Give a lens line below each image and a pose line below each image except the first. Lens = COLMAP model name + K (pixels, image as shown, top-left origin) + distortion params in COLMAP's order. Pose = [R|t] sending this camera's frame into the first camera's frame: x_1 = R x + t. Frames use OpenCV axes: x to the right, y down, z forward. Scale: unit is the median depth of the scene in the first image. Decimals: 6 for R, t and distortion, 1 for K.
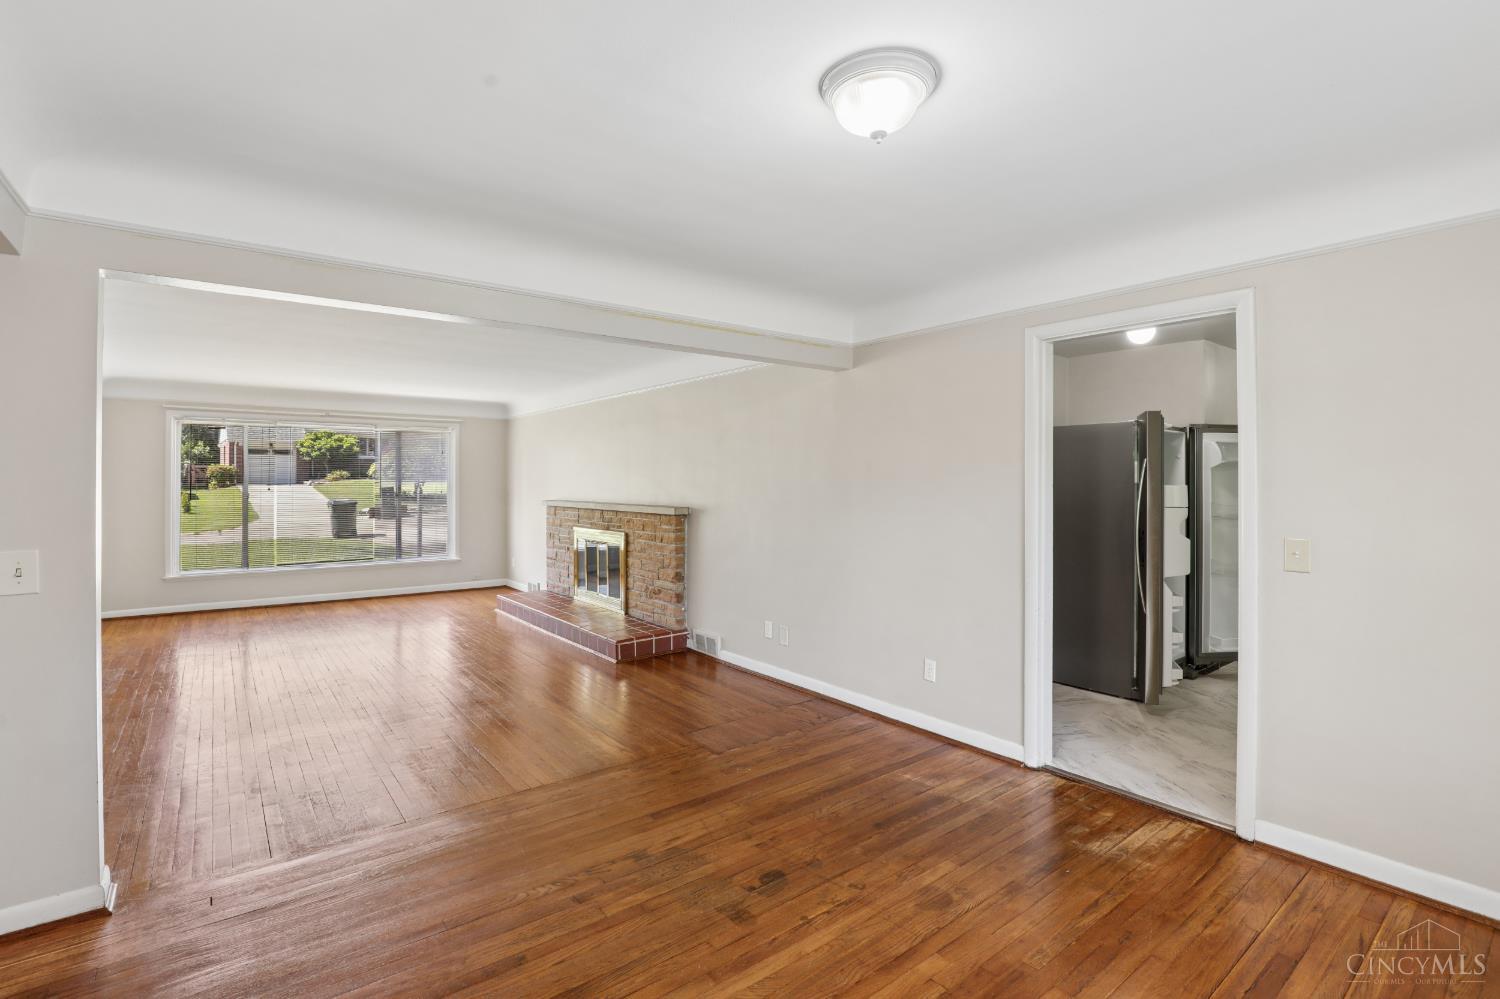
lens RADIAL K [[691.8, 0, 741.3], [0, 691.8, 471.7], [0, 0, 1]] dist [-0.033109, 0.004773]
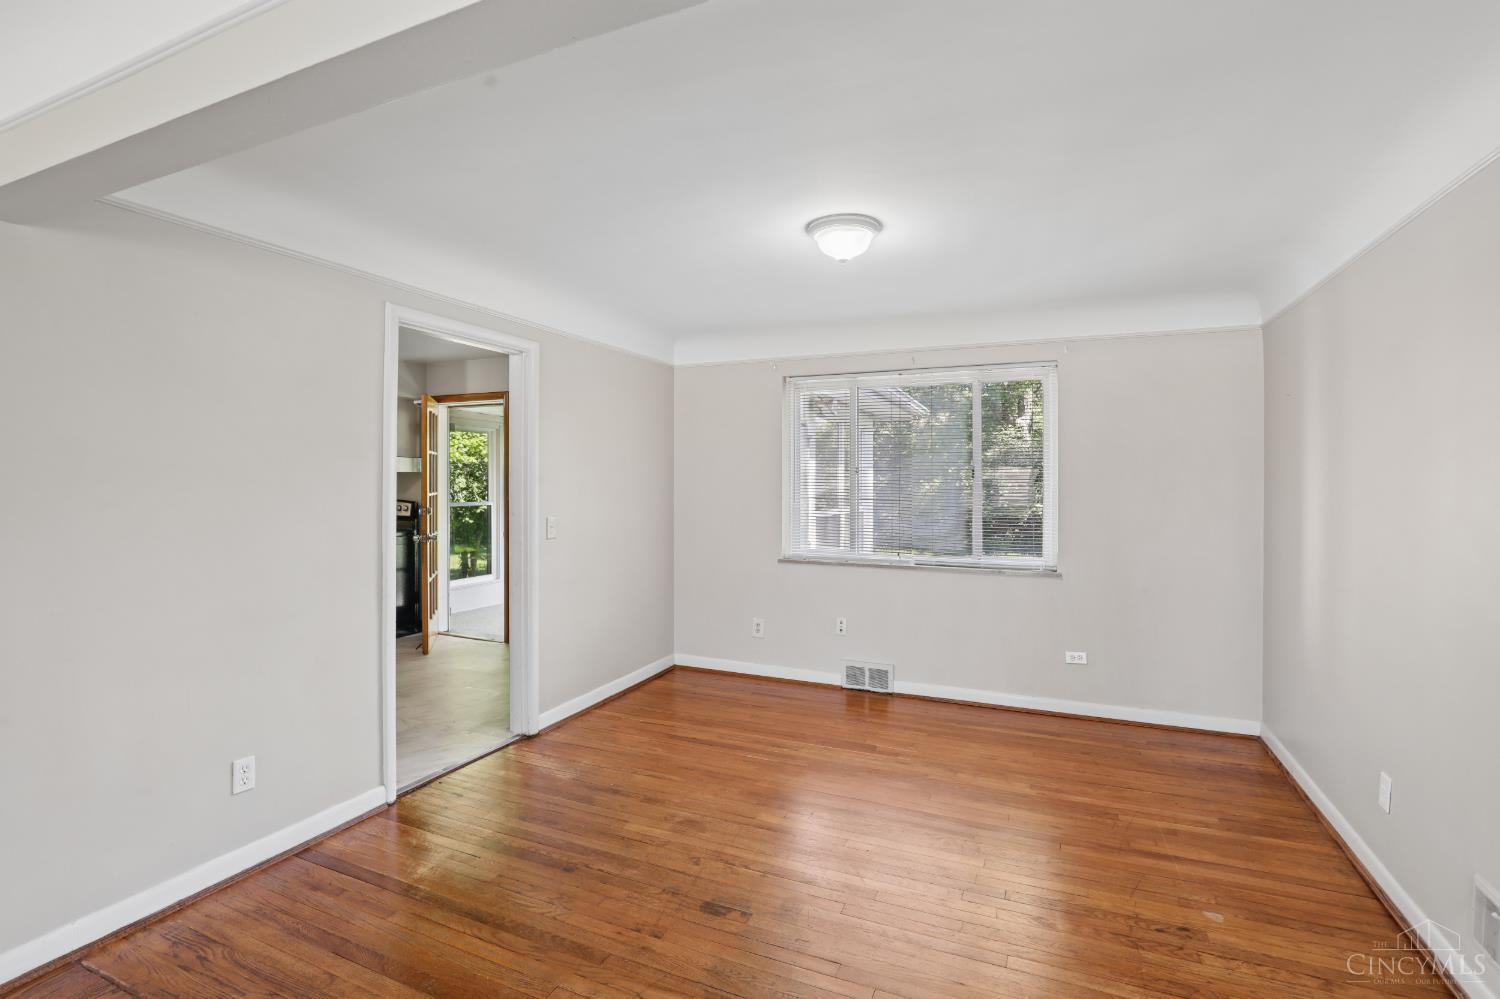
lens RADIAL K [[691.8, 0, 747.9], [0, 691.8, 482.5], [0, 0, 1]] dist [-0.033109, 0.004773]
pose [[-0.473424, -0.001977, 0.880833, -0.306471], [-0.015773, 0.999856, -0.006233, 0.009156], [-0.880694, -0.016844, -0.473387, 0.549324]]
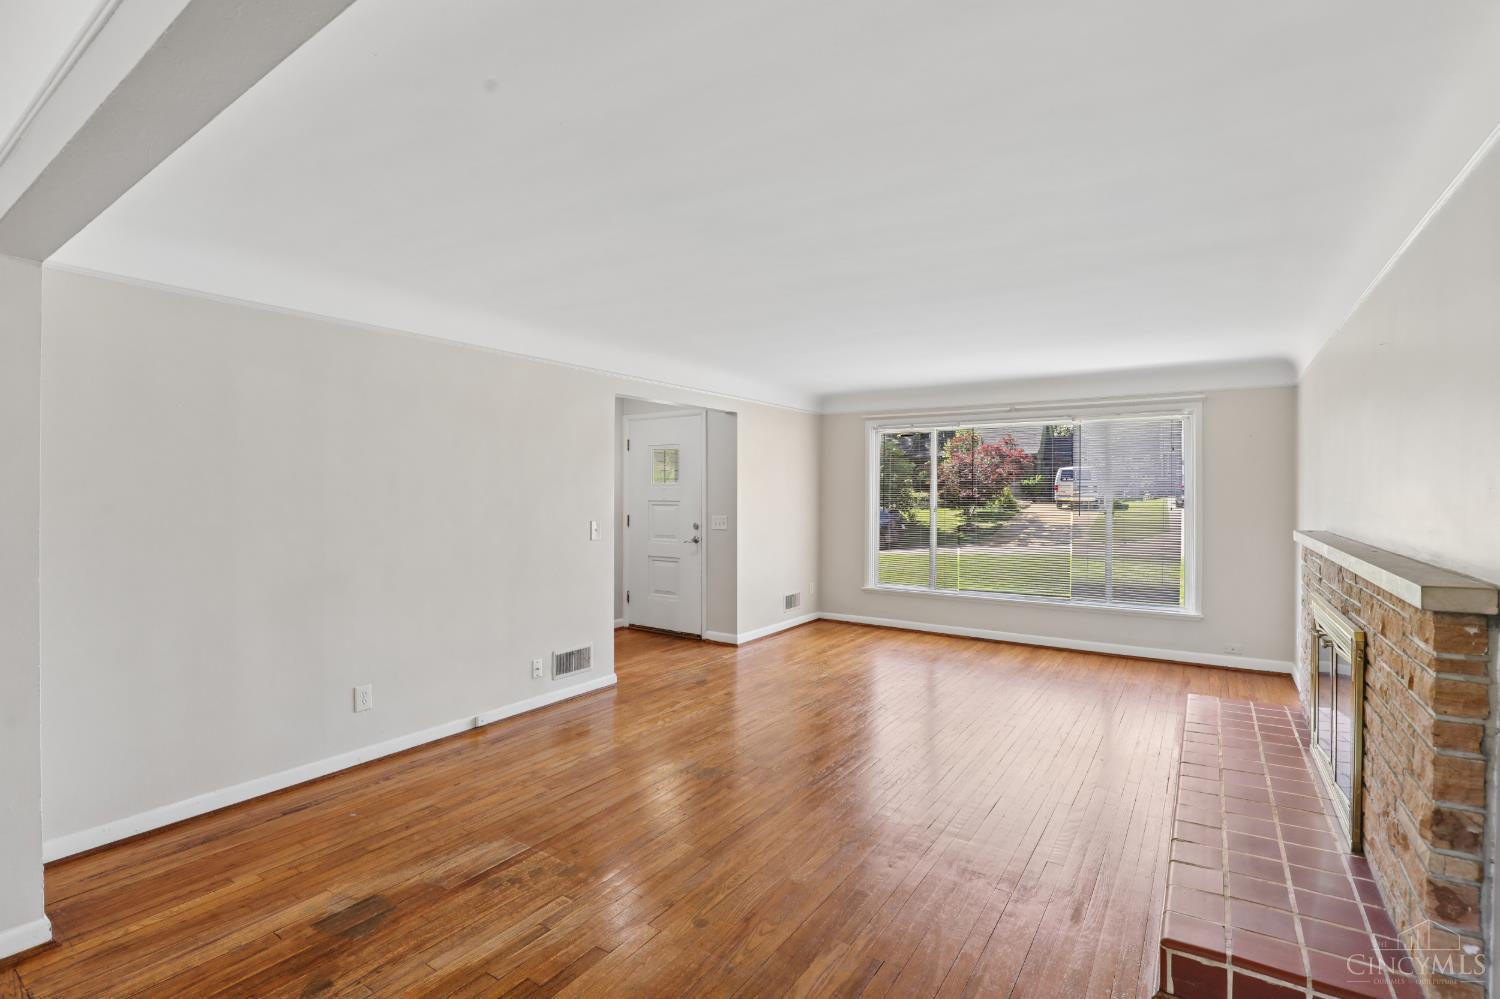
lens RADIAL K [[691.8, 0, 743.2], [0, 691.8, 492.8], [0, 0, 1]] dist [-0.033109, 0.004773]
pose [[0.307629, 0.002491, -0.951503, 0.075427], [0.009408, 0.999940, 0.005659, 0.009018], [0.951460, -0.010693, 0.307587, 0.598327]]
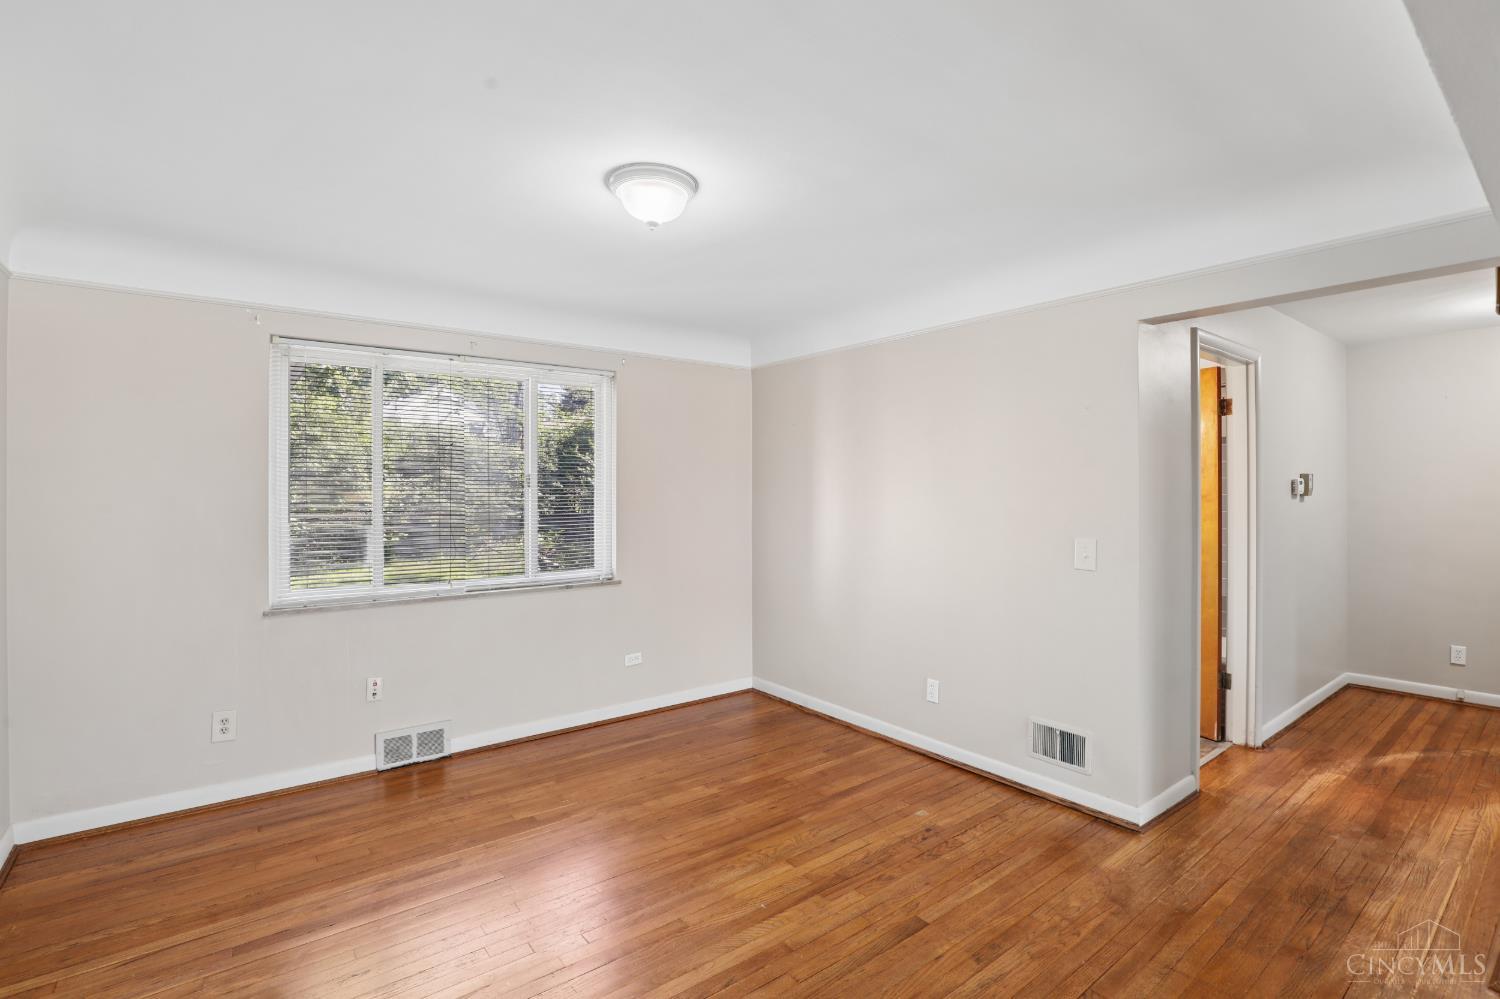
lens RADIAL K [[691.8, 0, 744.4], [0, 691.8, 492.6], [0, 0, 1]] dist [-0.033109, 0.004773]
pose [[-0.999975, 0.003914, 0.005965, 0.012651], [0.003849, 0.999933, -0.010874, 0.009115], [-0.006008, -0.010851, -0.999923, 0.651079]]
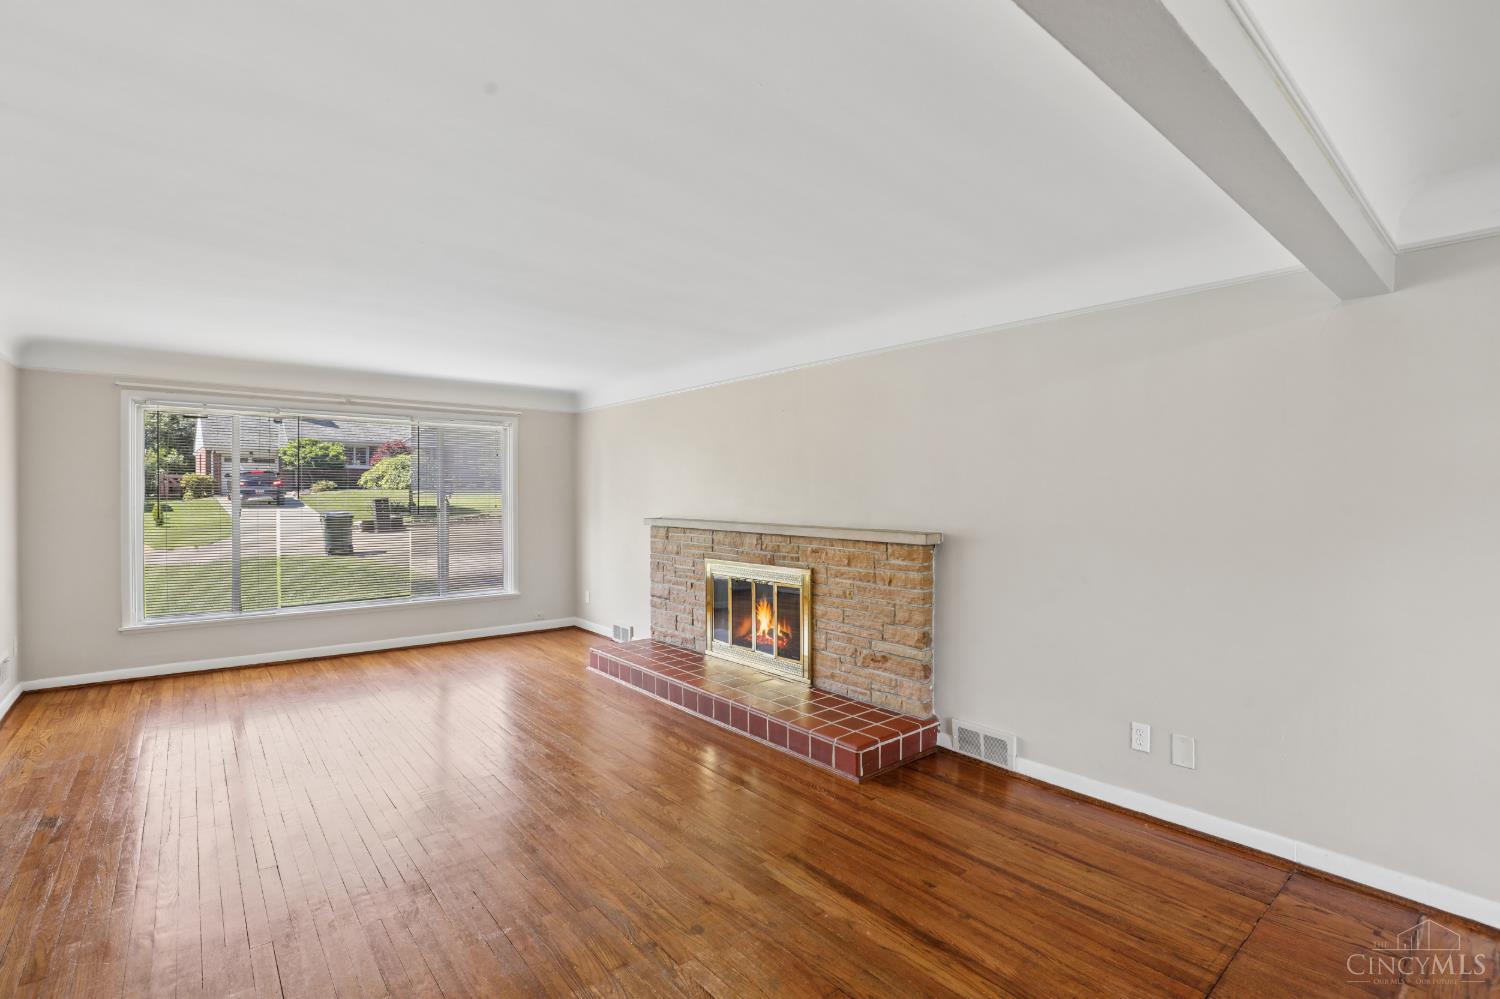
lens RADIAL K [[691.8, 0, 747.8], [0, 691.8, 495.7], [0, 0, 1]] dist [-0.033109, 0.004773]
pose [[0.999553, 0.002692, 0.029792, -0.260623], [-0.003216, 0.999841, 0.017530, 0.005095], [-0.029740, -0.017618, 0.999402, 0.330843]]
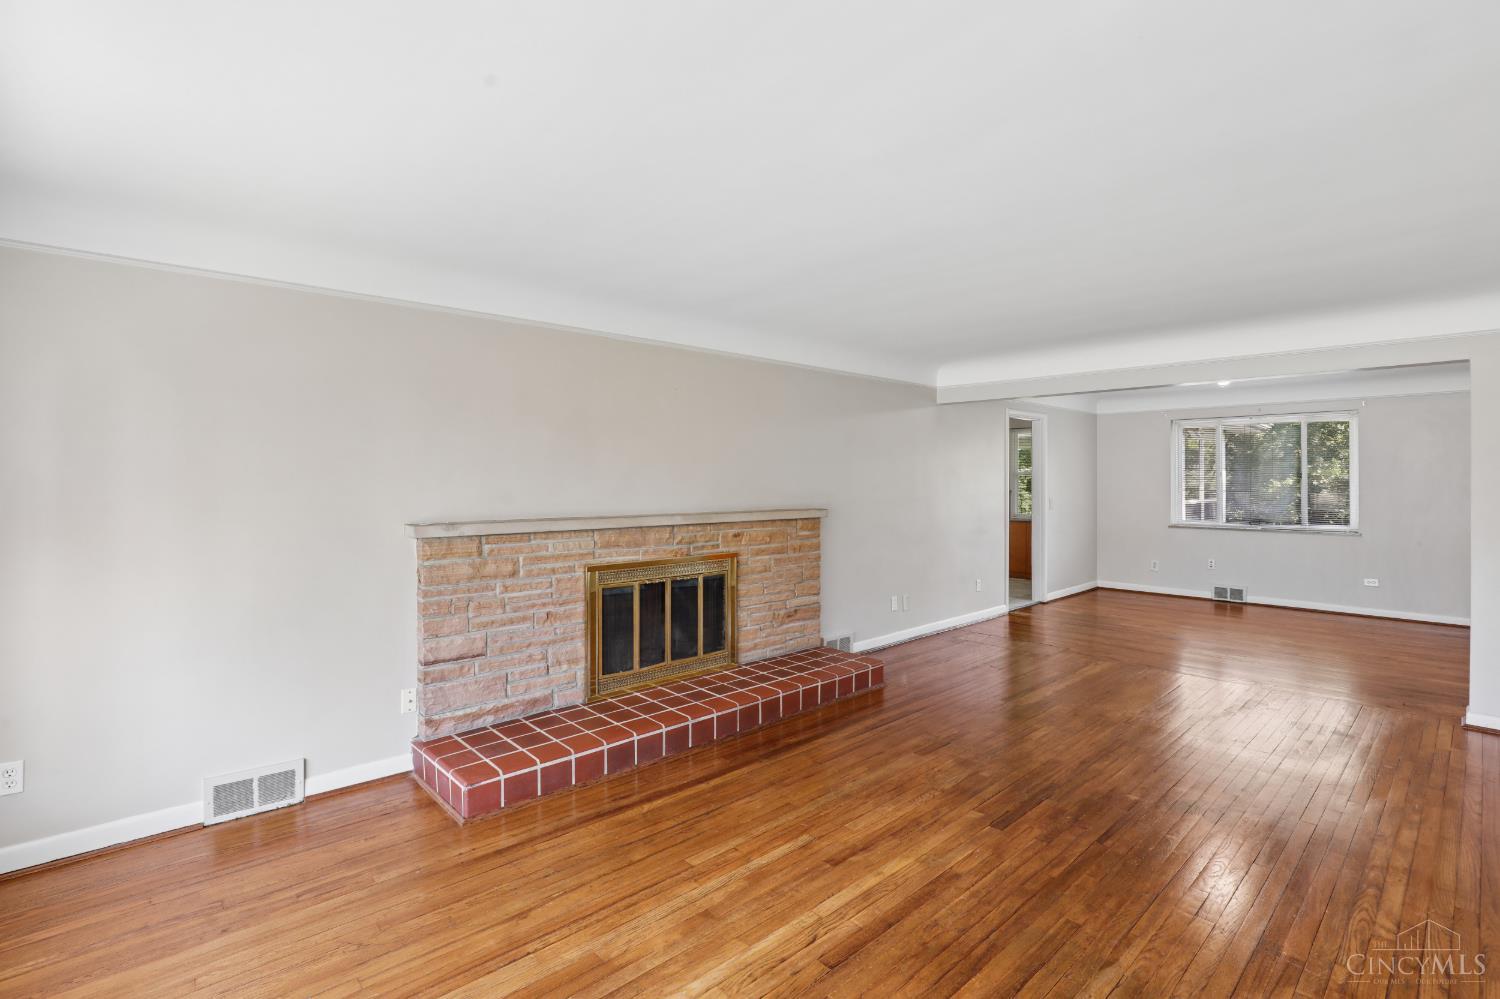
lens RADIAL K [[691.8, 0, 751.6], [0, 691.8, 483.3], [0, 0, 1]] dist [-0.033109, 0.004773]
pose [[-0.085124, -0.003430, 0.996364, -0.911049], [-0.014527, 0.999892, 0.002201, 0.016640], [-0.996264, -0.014286, -0.085164, 1.086148]]
